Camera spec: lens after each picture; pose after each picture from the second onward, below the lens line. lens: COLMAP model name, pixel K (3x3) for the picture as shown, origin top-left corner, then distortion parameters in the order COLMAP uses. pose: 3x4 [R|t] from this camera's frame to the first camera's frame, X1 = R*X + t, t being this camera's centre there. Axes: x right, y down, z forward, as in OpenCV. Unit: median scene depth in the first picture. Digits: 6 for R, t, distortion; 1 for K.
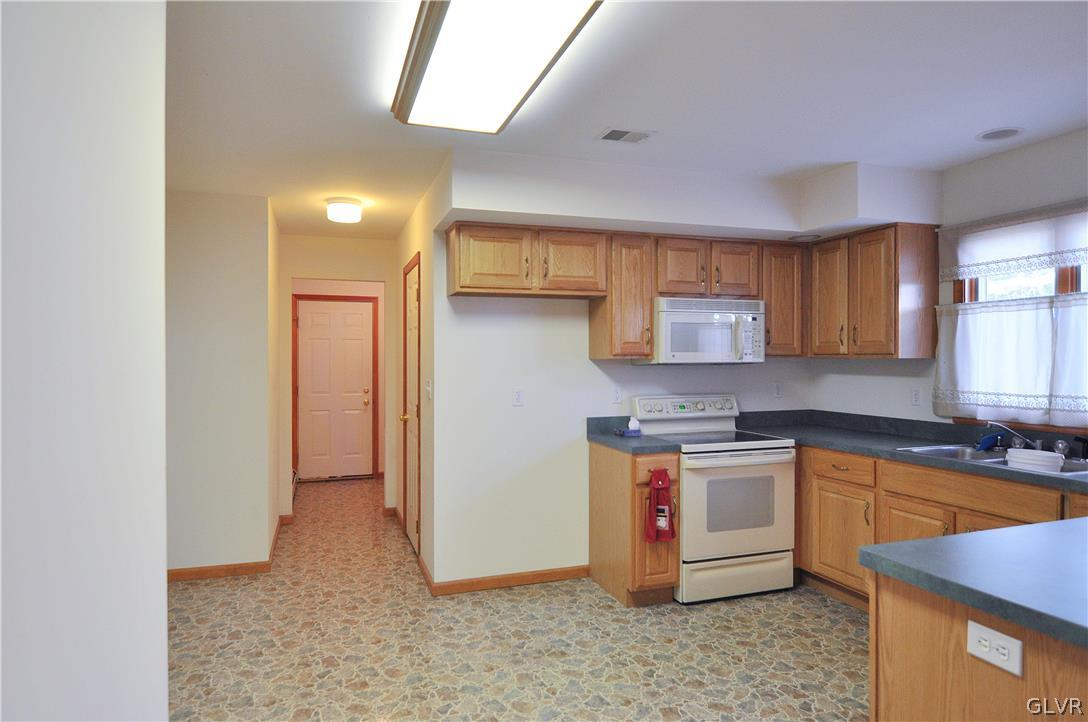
lens RADIAL K [[659.2, 0, 543.1], [0, 659.2, 357.9], [0, 0, 1]] dist [-0.000914, -0.000790]
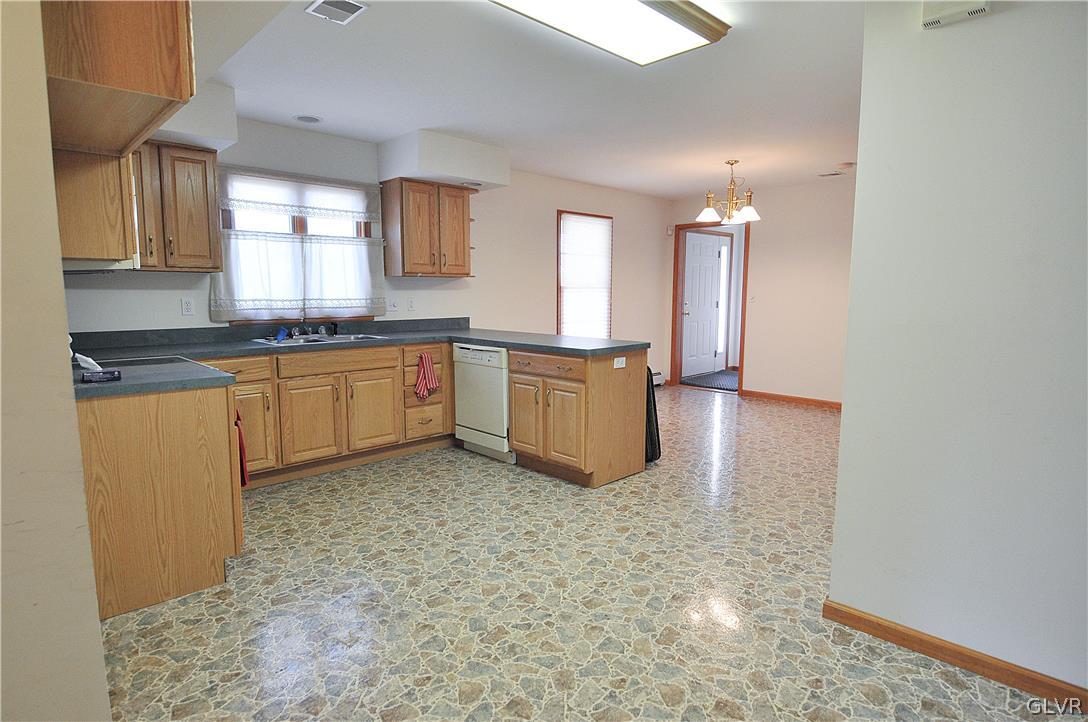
lens RADIAL K [[583.7, 0, 544.0], [0, 583.7, 361.0], [0, 0, 1]] dist [0.000716, -0.007746]
pose [[-0.437308, -0.104819, 0.893182, -0.717693], [-0.001835, 0.993286, 0.115668, 0.040618], [-0.899310, 0.048944, -0.434565, 1.076062]]
